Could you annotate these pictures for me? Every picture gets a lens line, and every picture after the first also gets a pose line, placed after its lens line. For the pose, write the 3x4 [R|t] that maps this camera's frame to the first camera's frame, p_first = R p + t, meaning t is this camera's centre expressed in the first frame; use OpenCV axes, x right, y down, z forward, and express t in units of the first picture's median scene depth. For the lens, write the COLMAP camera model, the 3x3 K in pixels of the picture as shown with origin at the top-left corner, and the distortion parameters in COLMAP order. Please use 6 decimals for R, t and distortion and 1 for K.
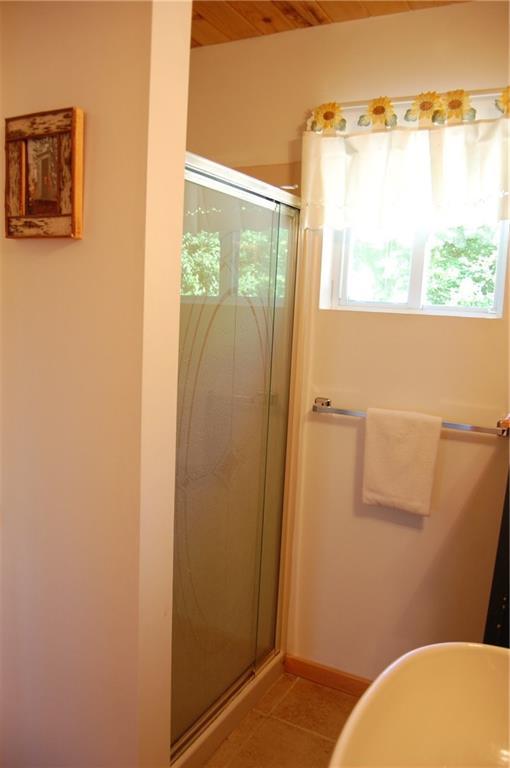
lens RADIAL K [[603.9, 0, 255.0], [0, 603.9, 384.0], [0, 0, 1]] dist [-0.070443, 0.008905]
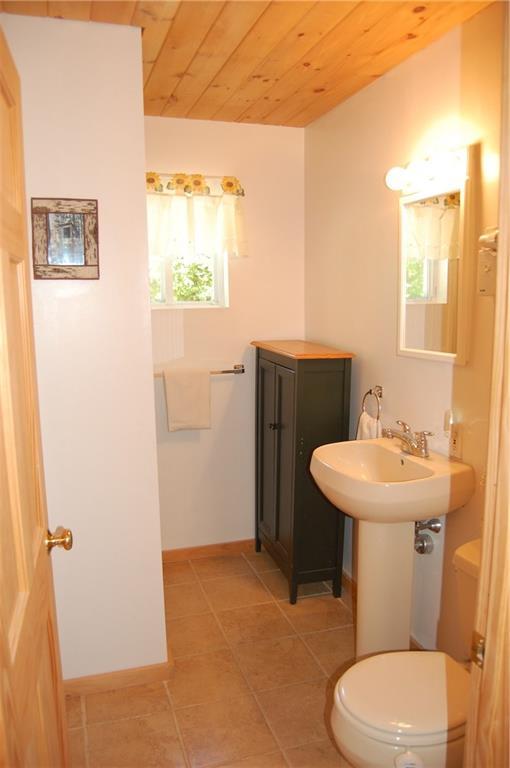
lens RADIAL K [[603.9, 0, 255.0], [0, 603.9, 384.0], [0, 0, 1]] dist [-0.070443, 0.008905]
pose [[0.689384, -0.161255, 0.706219, -1.140460], [0.138134, 0.986283, 0.090362, -0.052892], [-0.711103, 0.035259, 0.702203, -0.401051]]
